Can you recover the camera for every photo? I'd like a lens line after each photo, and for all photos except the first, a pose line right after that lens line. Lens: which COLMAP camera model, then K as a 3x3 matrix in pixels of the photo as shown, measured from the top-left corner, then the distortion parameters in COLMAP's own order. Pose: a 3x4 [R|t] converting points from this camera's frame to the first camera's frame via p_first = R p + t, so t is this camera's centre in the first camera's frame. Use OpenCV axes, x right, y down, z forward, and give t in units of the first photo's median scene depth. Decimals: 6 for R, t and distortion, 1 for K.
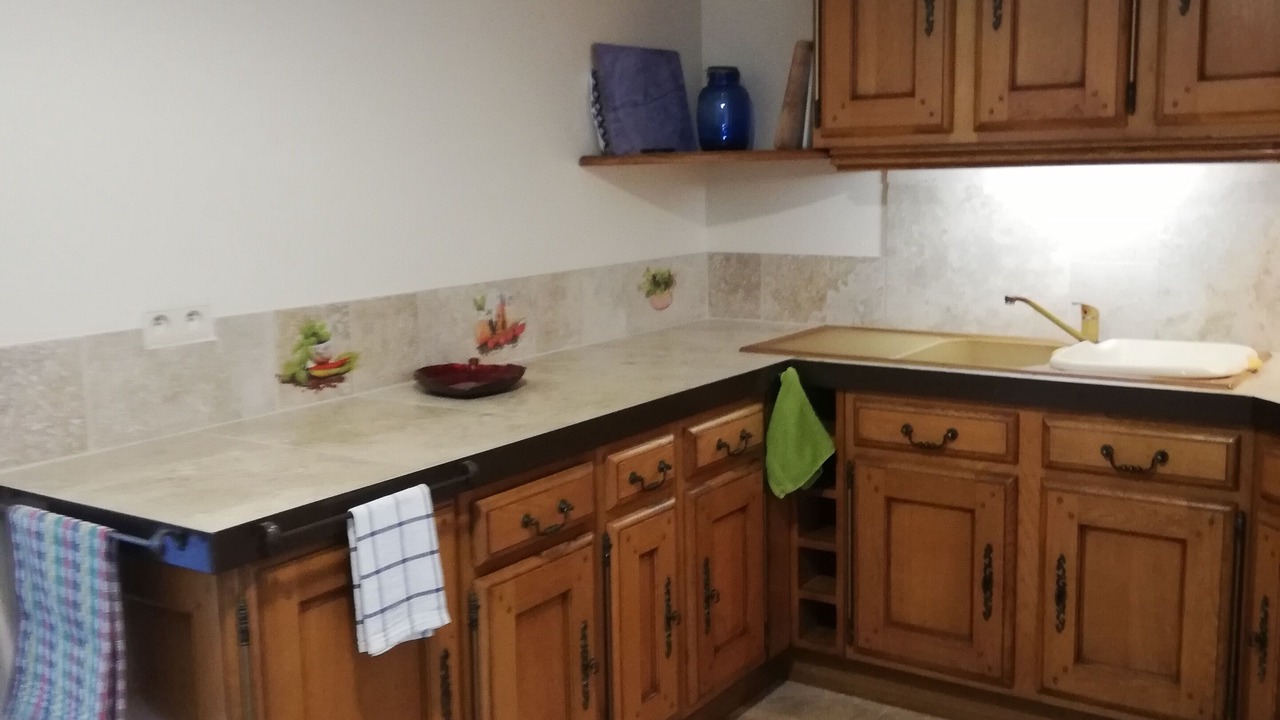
lens RADIAL K [[1258.2, 0, 640.0], [0, 1258.2, 360.0], [0, 0, 1]] dist [0.190756, -0.461928]
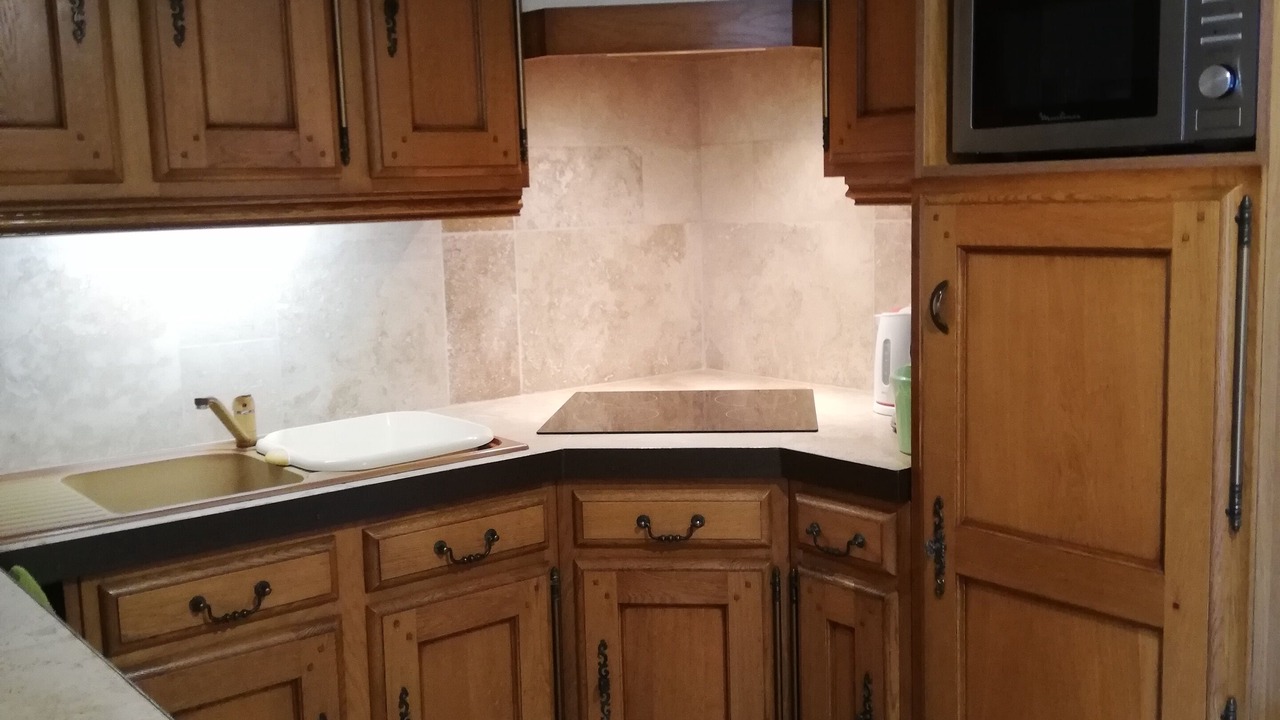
lens RADIAL K [[1258.2, 0, 640.0], [0, 1258.2, 360.0], [0, 0, 1]] dist [0.190756, -0.461928]
pose [[0.298694, -0.117265, 0.947117, -0.371316], [0.171976, 0.982790, 0.067445, -0.083296], [-0.938726, 0.142736, 0.313720, 0.544644]]
